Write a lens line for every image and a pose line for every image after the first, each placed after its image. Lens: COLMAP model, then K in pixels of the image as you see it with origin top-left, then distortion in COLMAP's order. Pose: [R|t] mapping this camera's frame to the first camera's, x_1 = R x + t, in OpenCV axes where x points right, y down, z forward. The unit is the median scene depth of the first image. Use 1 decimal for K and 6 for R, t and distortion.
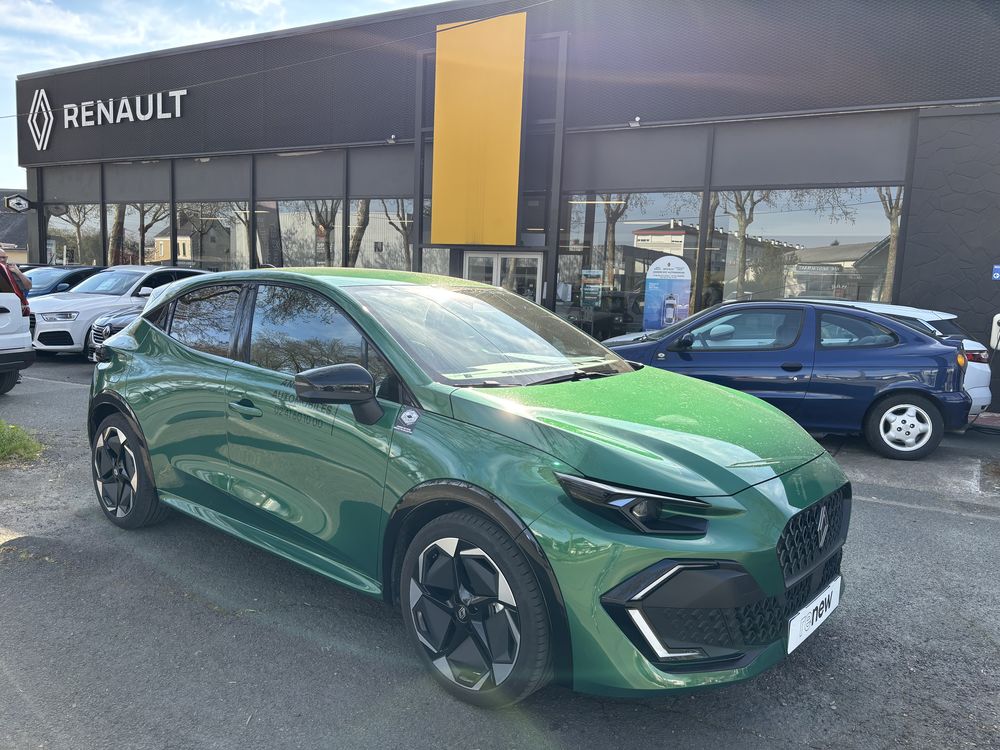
lens RADIAL K [[766.0, 0, 499.8], [0, 766.0, 374.9], [0, 0, 1]] dist [0.037284, -0.037148]
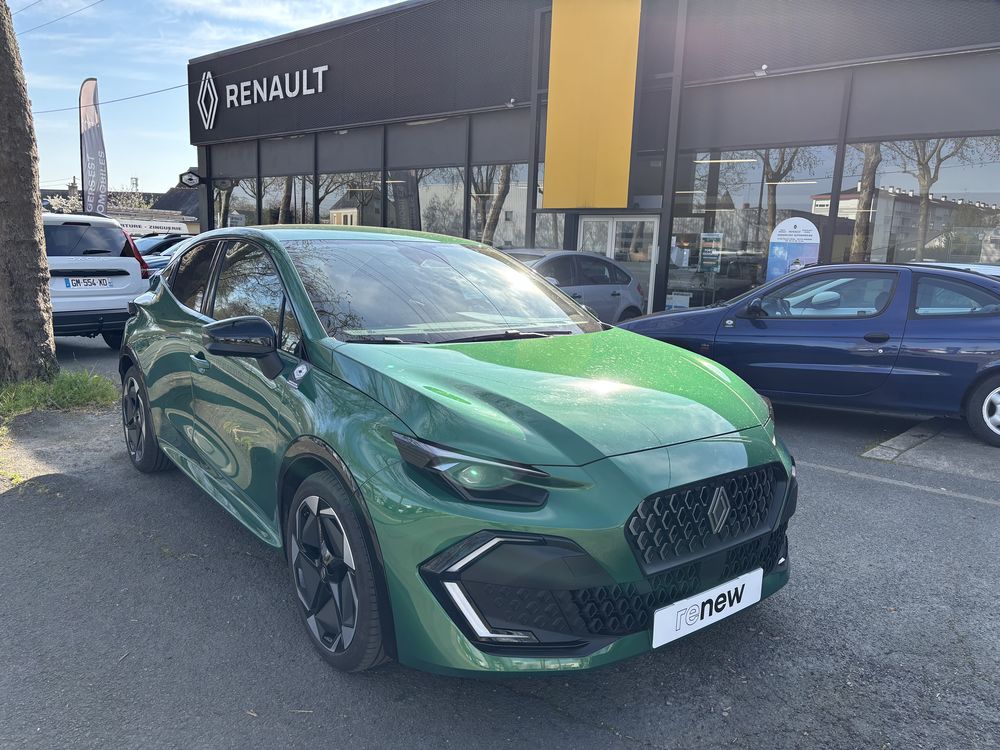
lens RADIAL K [[766.0, 0, 498.9], [0, 766.0, 370.8], [0, 0, 1]] dist [0.037284, -0.037148]
pose [[0.976559, 0.029475, -0.213224, 0.145747], [-0.022246, 0.999096, 0.036223, 0.005464], [0.214099, -0.030630, 0.976332, 0.040597]]
